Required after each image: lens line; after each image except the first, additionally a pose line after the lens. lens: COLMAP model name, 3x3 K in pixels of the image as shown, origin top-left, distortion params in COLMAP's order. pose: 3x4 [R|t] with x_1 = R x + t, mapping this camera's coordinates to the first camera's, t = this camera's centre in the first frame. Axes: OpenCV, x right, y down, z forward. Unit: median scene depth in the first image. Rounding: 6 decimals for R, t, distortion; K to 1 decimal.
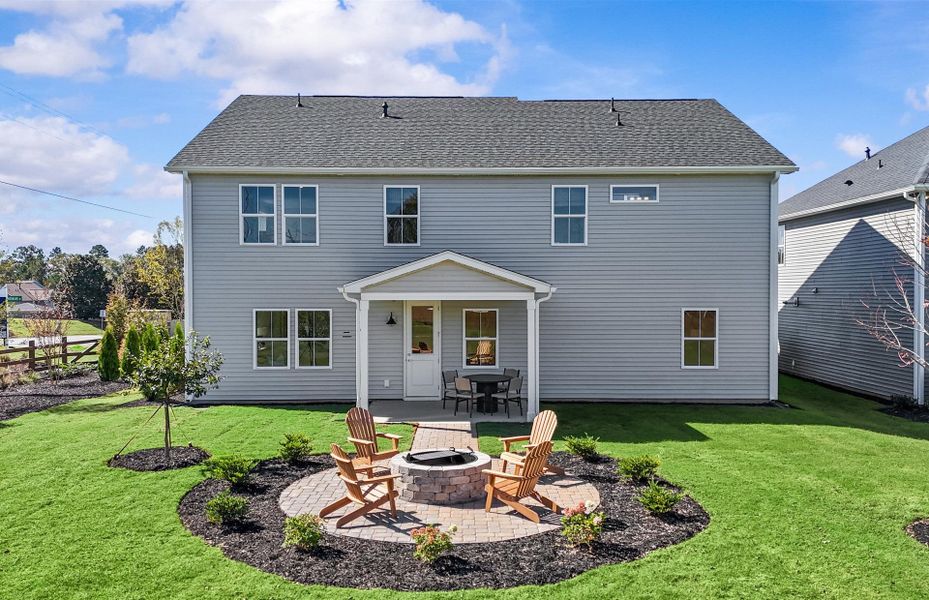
lens RADIAL K [[802.6, 0, 467.3], [0, 802.6, 301.9], [0, 0, 1]] dist [0.075335, -0.010950]
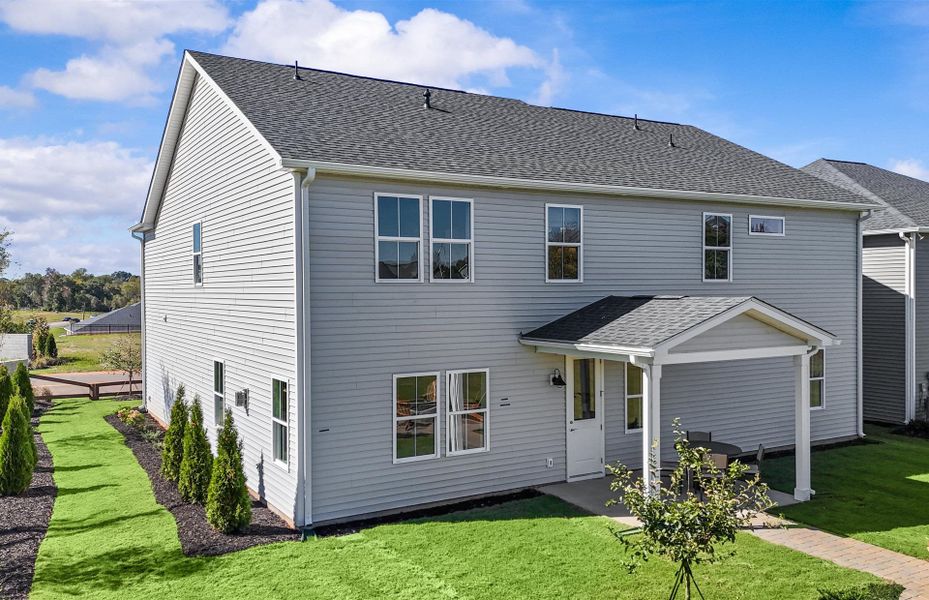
lens RADIAL K [[802.6, 0, 465.3], [0, 802.6, 295.2], [0, 0, 1]] dist [0.075335, -0.010950]
pose [[0.862767, -0.008381, 0.505532, -0.557018], [0.013129, 0.999897, -0.005830, -0.054522], [-0.505431, 0.011667, 0.862788, 0.378399]]
